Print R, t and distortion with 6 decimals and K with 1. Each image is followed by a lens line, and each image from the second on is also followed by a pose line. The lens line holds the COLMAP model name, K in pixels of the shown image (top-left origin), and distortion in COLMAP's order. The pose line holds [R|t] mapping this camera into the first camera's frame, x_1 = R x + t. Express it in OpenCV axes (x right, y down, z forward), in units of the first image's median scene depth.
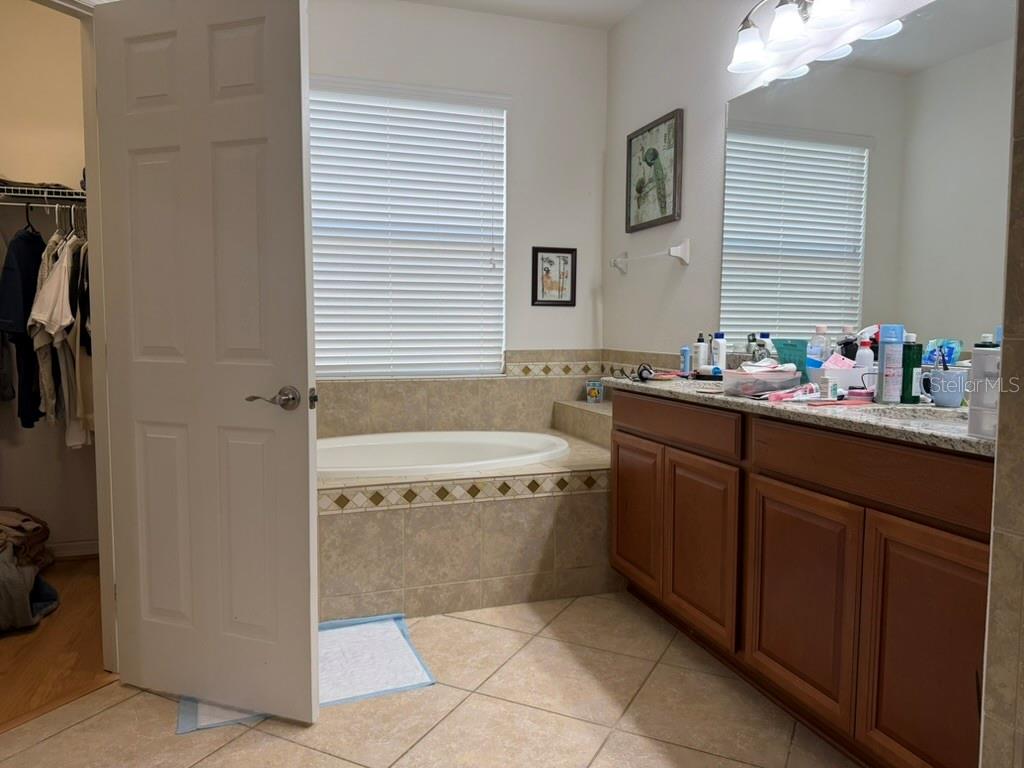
lens RADIAL K [[717.4, 0, 512.0], [0, 717.4, 384.0], [0, 0, 1]] dist [0.114926, -0.141686]
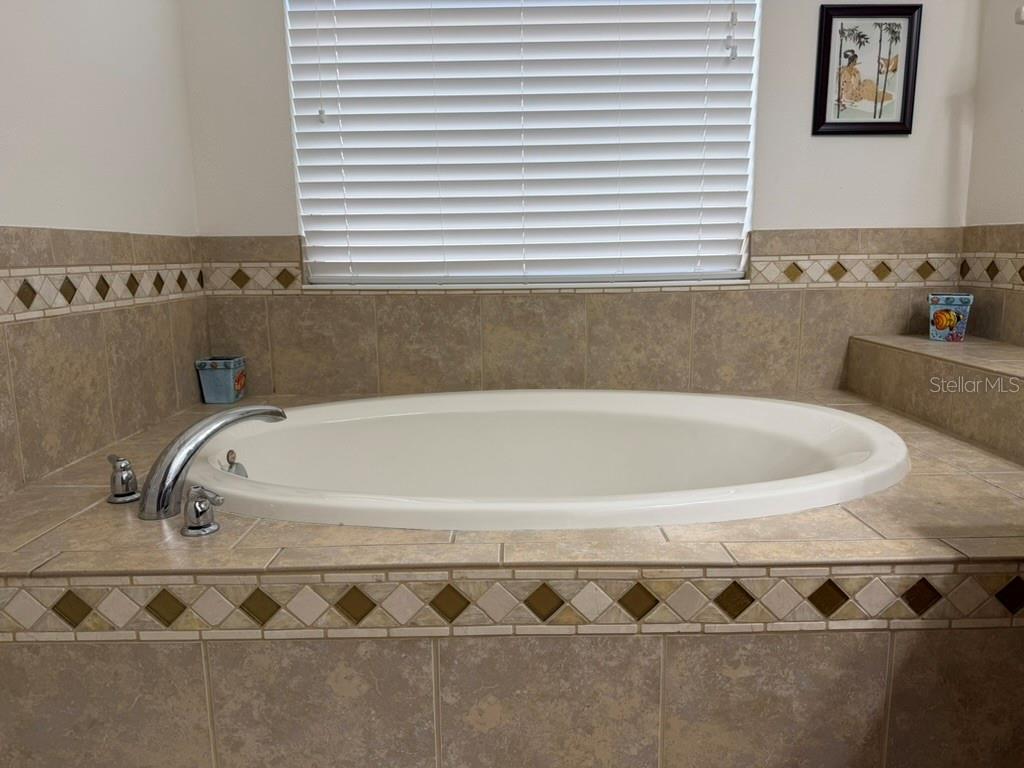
lens RADIAL K [[726.2, 0, 512.5], [0, 726.2, 387.3], [0, 0, 1]] dist [0.069668, -0.104004]
pose [[0.951030, 0.041265, -0.306331, -0.006387], [-0.009828, 0.994584, 0.103466, 0.010423], [0.308942, -0.095388, 0.946285, 0.490466]]
